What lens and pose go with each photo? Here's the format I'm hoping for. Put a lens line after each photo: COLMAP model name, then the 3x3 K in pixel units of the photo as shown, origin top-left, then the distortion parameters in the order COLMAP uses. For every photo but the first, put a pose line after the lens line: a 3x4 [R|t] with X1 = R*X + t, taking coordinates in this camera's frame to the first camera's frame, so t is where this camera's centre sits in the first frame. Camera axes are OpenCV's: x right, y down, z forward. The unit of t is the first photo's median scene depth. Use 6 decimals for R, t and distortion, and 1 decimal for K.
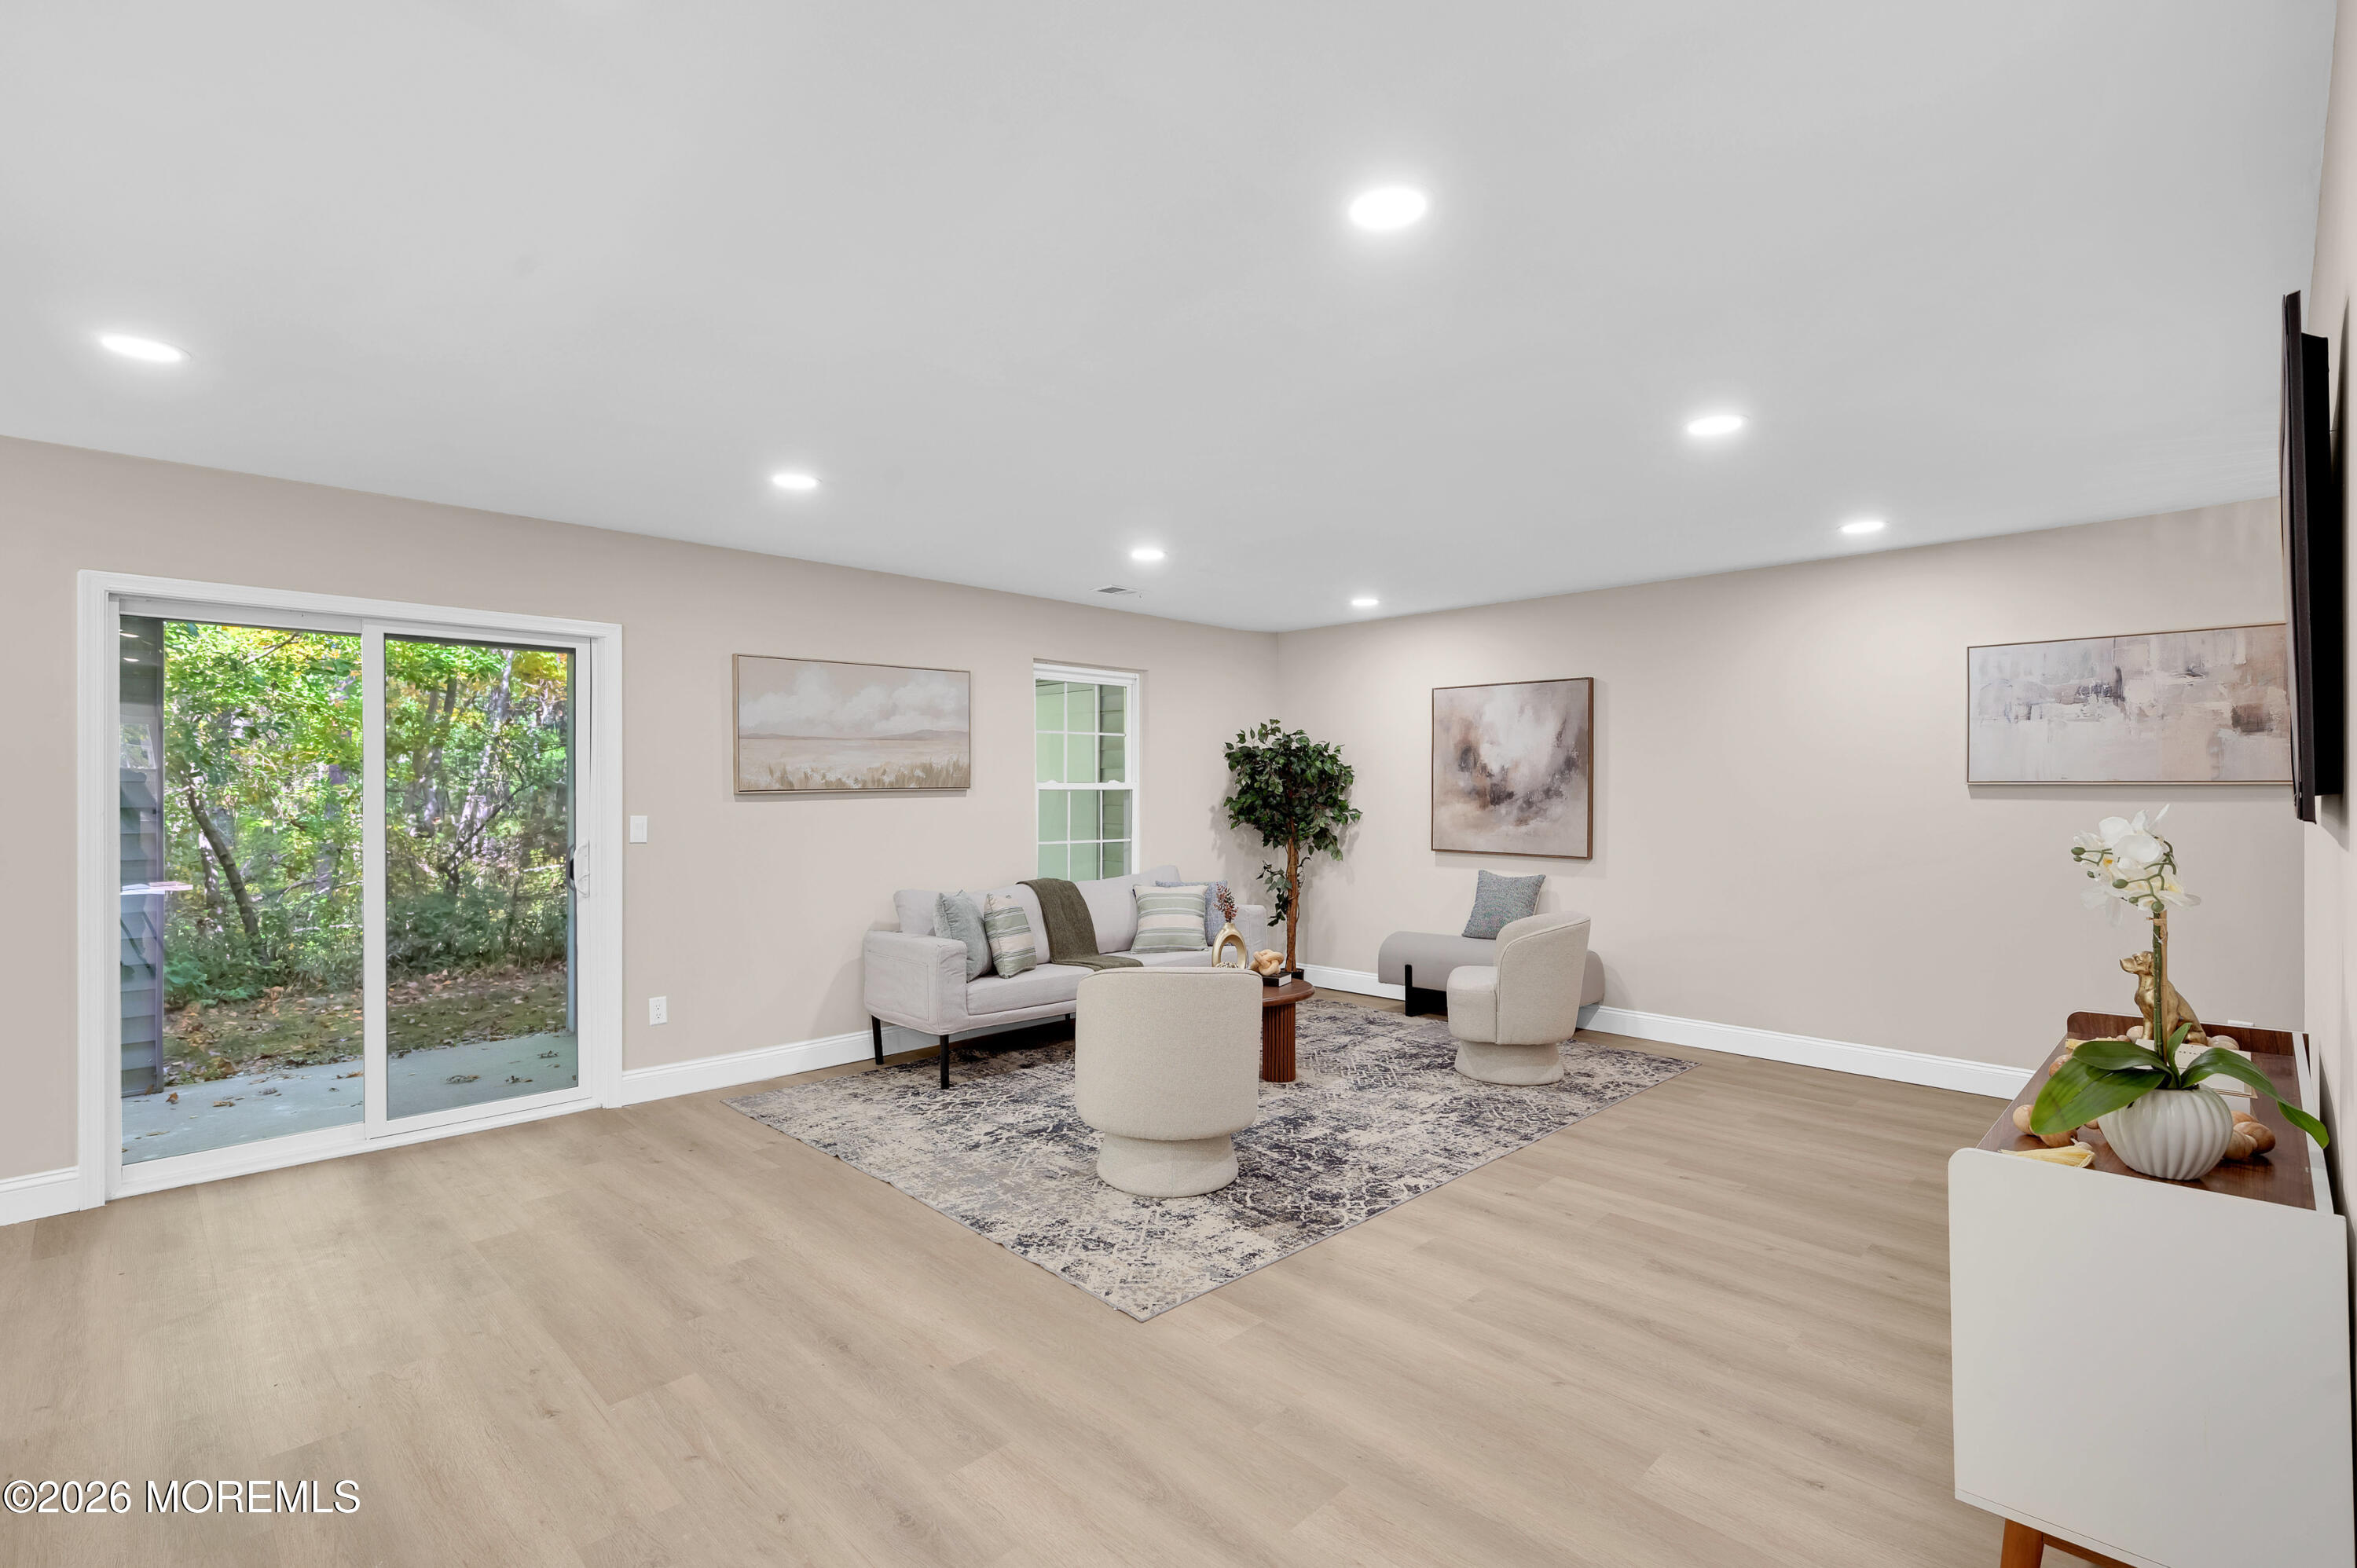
lens RADIAL K [[915.6, 0, 1105.3], [0, 915.6, 788.8], [0, 0, 1]] dist [0.001833, -0.000039]
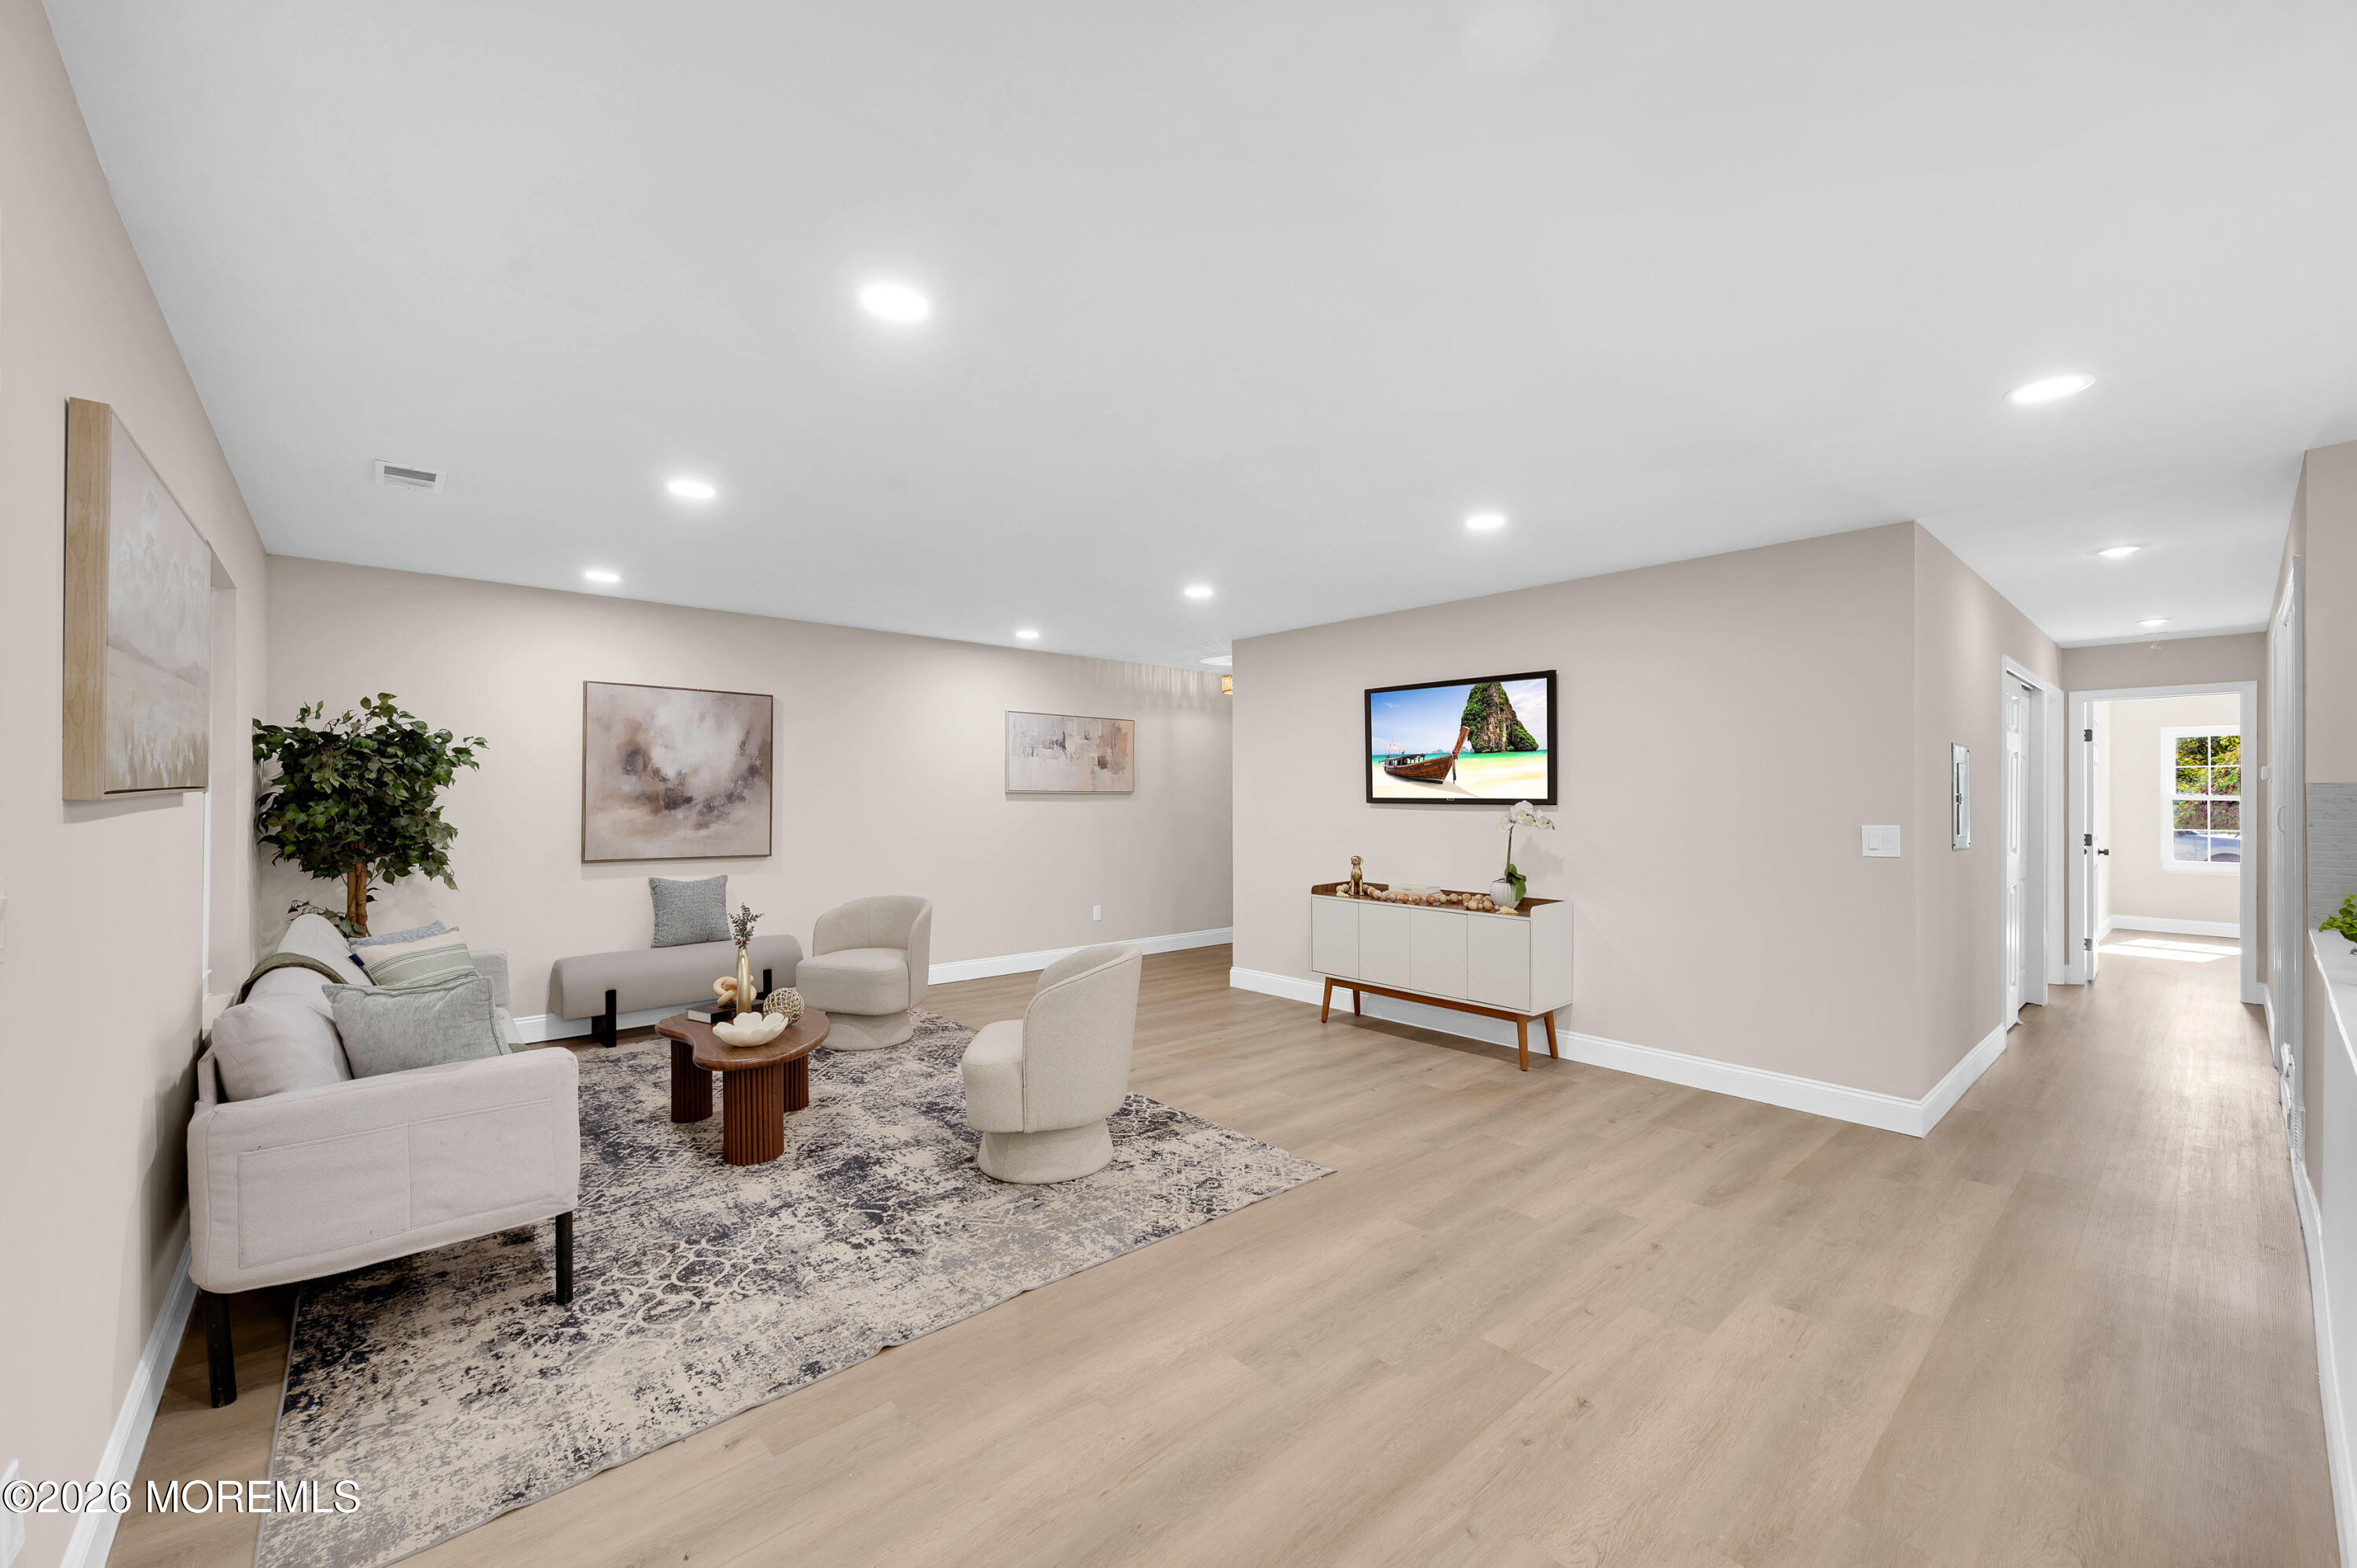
lens RADIAL K [[915.6, 0, 1105.3], [0, 915.6, 788.8], [0, 0, 1]] dist [0.001833, -0.000039]
pose [[0.149112, 0.009882, 0.988771, -0.767315], [-0.002388, 0.999951, -0.009633, 0.005303], [-0.988817, -0.000925, 0.149129, 0.621491]]
